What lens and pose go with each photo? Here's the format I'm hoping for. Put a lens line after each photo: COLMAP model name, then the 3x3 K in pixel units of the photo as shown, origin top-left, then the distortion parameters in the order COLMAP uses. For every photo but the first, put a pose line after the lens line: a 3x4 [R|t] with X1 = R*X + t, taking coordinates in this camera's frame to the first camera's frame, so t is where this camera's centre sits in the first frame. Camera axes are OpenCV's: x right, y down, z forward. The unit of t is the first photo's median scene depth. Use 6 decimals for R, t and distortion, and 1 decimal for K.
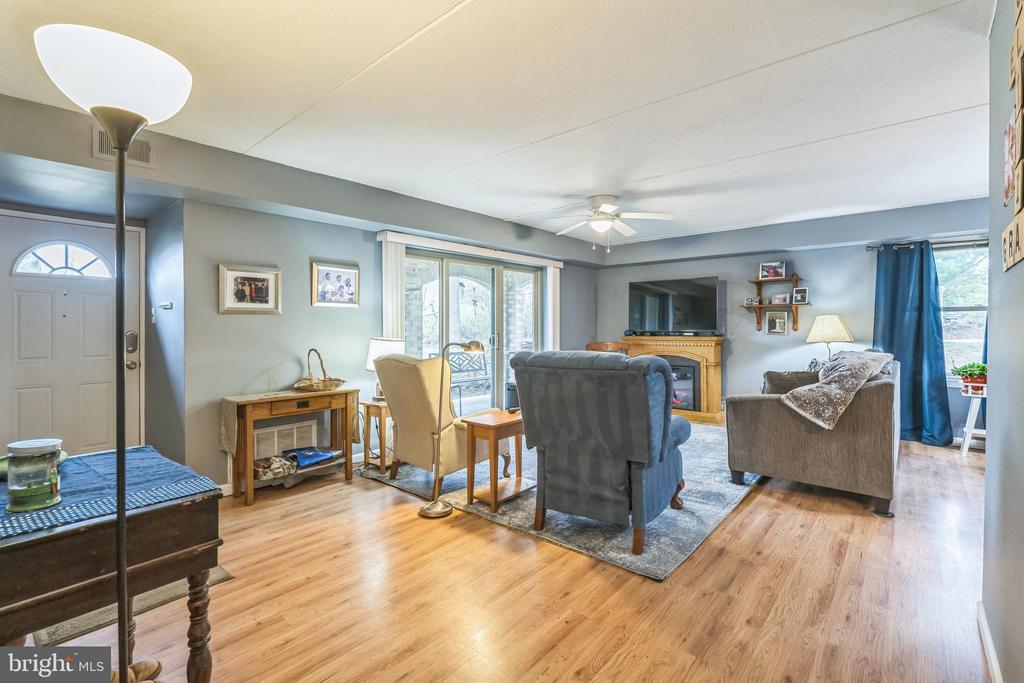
lens RADIAL K [[467.3, 0, 511.5], [0, 467.3, 323.8], [0, 0, 1]] dist [-0.001984, -0.000140]
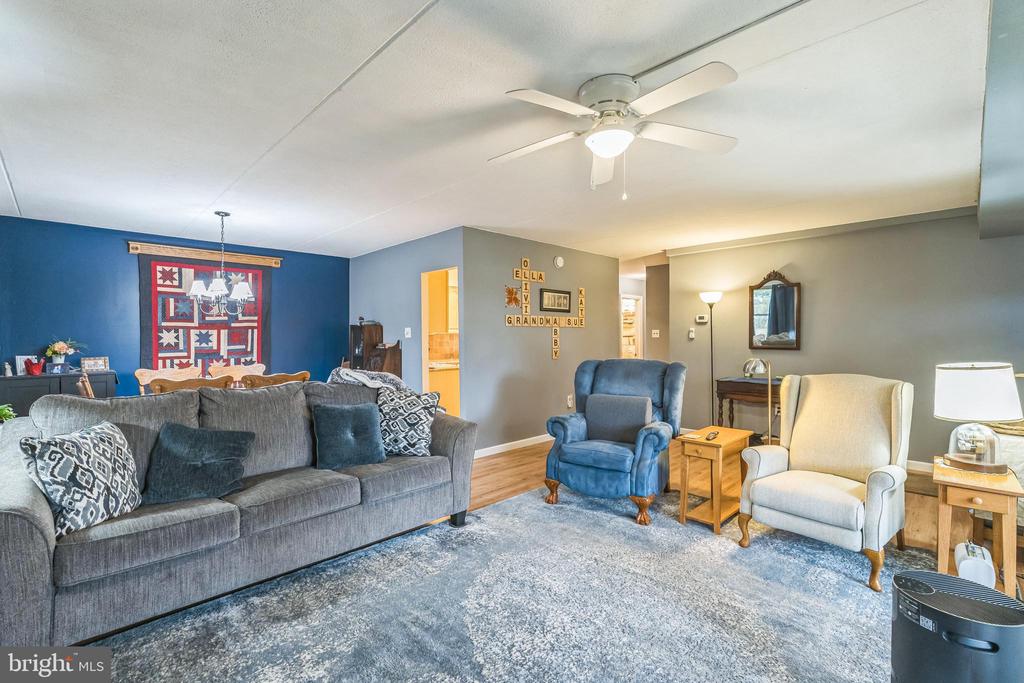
lens RADIAL K [[467.3, 0, 511.5], [0, 467.3, 323.8], [0, 0, 1]] dist [-0.001984, -0.000140]
pose [[-0.997729, 0.006972, 0.066999, 0.242107], [0.004747, 0.999434, -0.033305, -0.002953], [-0.067194, -0.032911, -0.997197, 1.397698]]
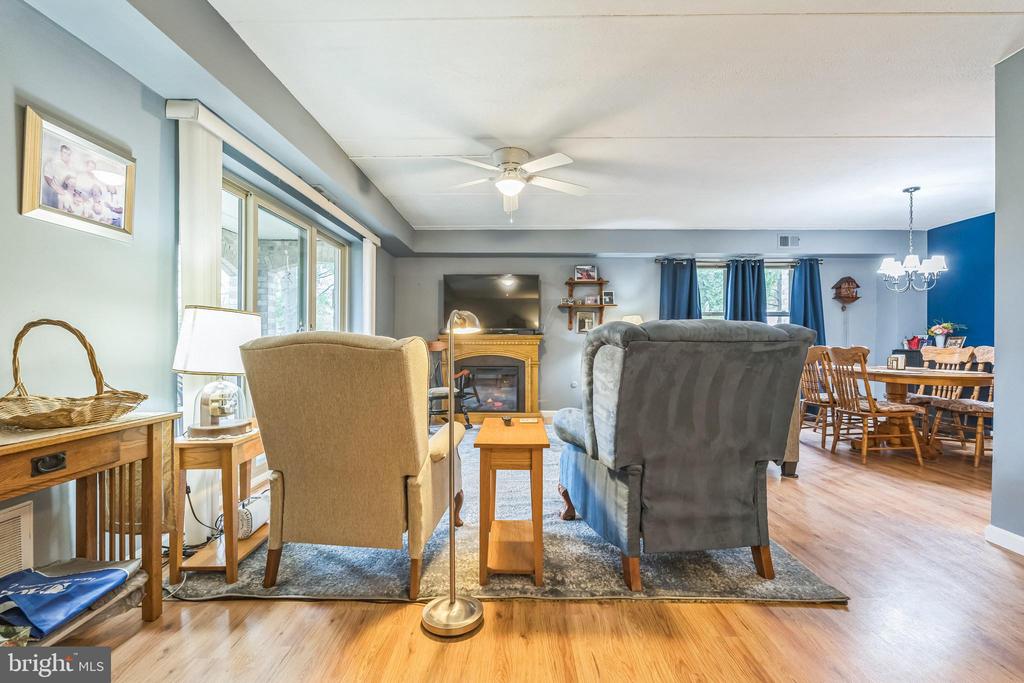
lens RADIAL K [[459.0, 0, 509.3], [0, 459.0, 342.2], [0, 0, 1]] dist [-0.002881, -0.000196]
pose [[0.768008, 0.008582, 0.640383, -0.293089], [-0.011973, 0.999928, 0.000958, 0.052963], [-0.640328, -0.008403, 0.768055, 0.359690]]
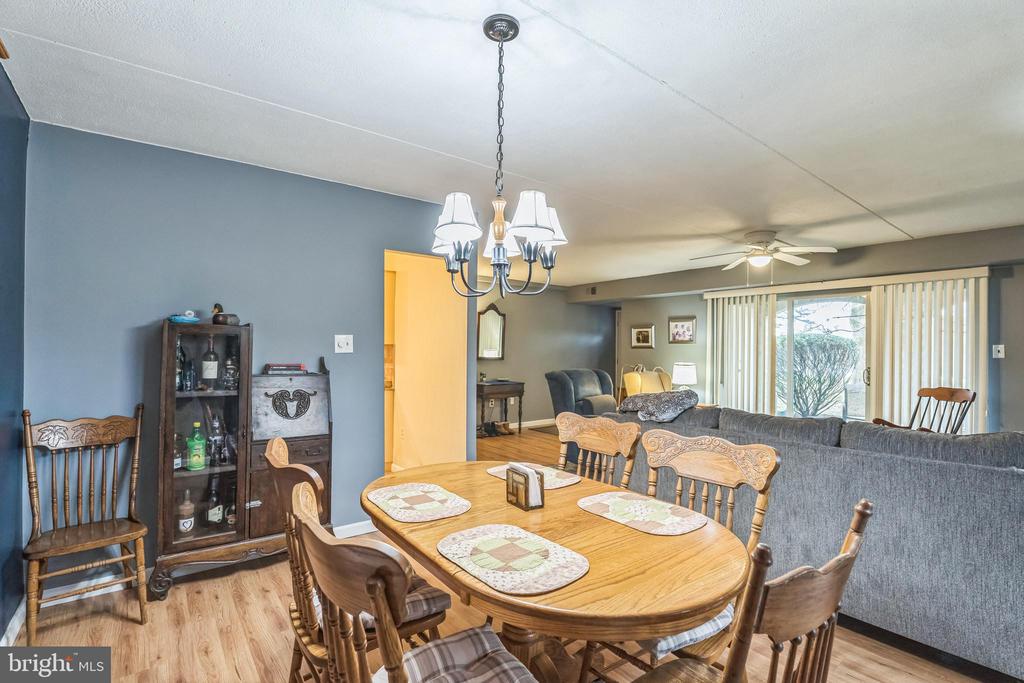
lens RADIAL K [[471.5, 0, 513.1], [0, 471.5, 345.8], [0, 0, 1]] dist [-0.002518, -0.000251]
pose [[-0.177368, -0.005073, -0.984132, 1.211686], [-0.005471, 0.999976, -0.004168, -0.016022], [0.984129, 0.004644, -0.177391, 0.601638]]
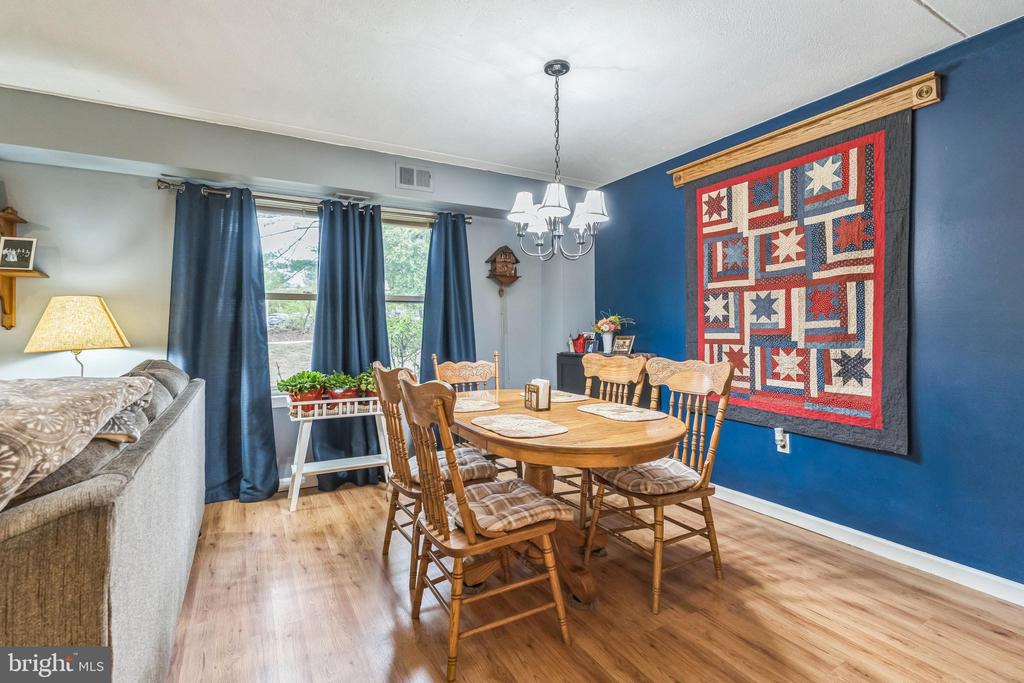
lens RADIAL K [[467.3, 0, 511.5], [0, 467.3, 323.8], [0, 0, 1]] dist [-0.001984, -0.000140]
pose [[0.337458, 0.009892, 0.941289, 0.395983], [0.000870, 0.999941, -0.010821, 0.018200], [-0.941340, 0.004471, 0.337429, 0.426543]]
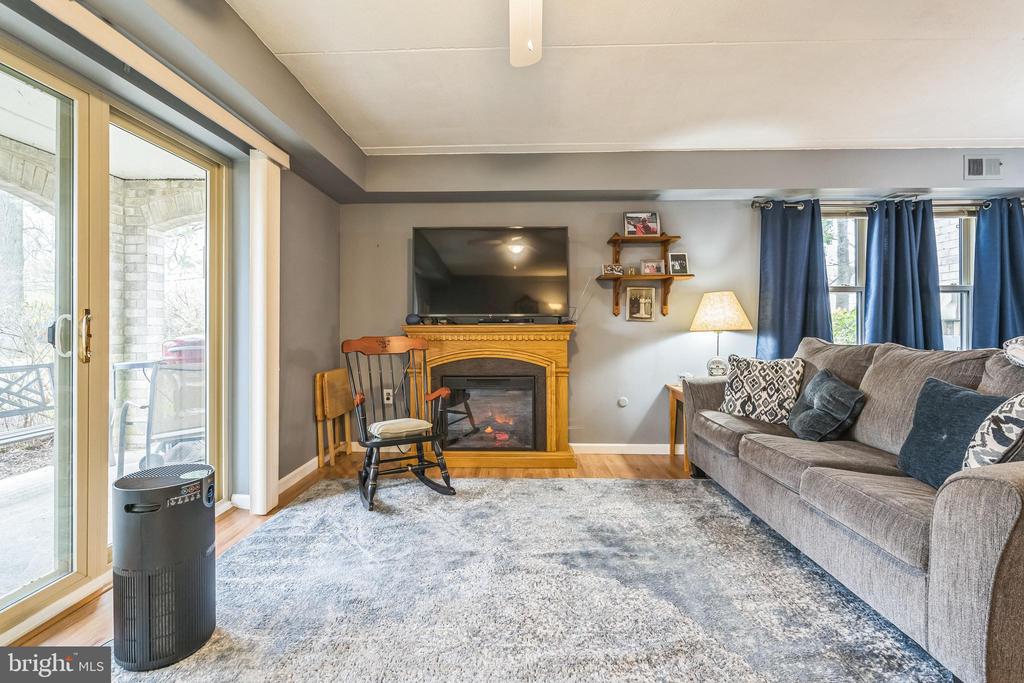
lens RADIAL K [[467.3, 0, 511.5], [0, 467.3, 323.8], [0, 0, 1]] dist [-0.001984, -0.000140]
pose [[0.773576, 0.006929, 0.633665, -0.008205], [-0.006312, 0.999975, -0.003229, 0.036288], [-0.633672, -0.001501, 0.773601, 0.712700]]
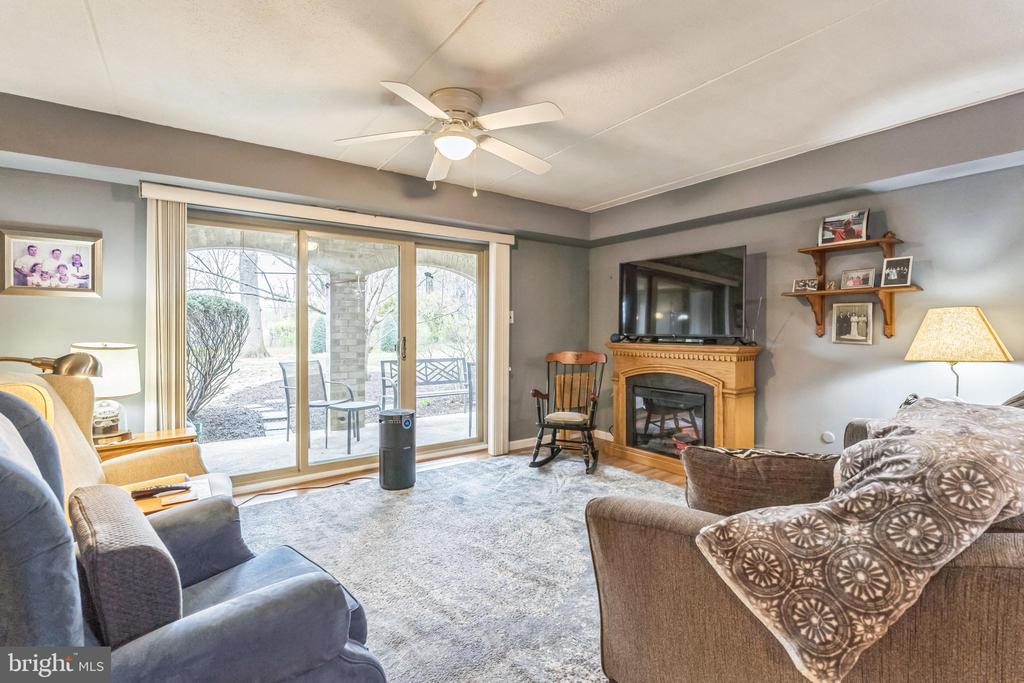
lens RADIAL K [[464.7, 0, 508.5], [0, 464.7, 330.4], [0, 0, 1]] dist [-0.001855, 0.000095]
pose [[0.972433, 0.005647, -0.233113, 0.356096], [-0.003227, 0.999937, 0.010761, 0.002785], [0.233159, -0.009712, 0.972390, 0.434420]]
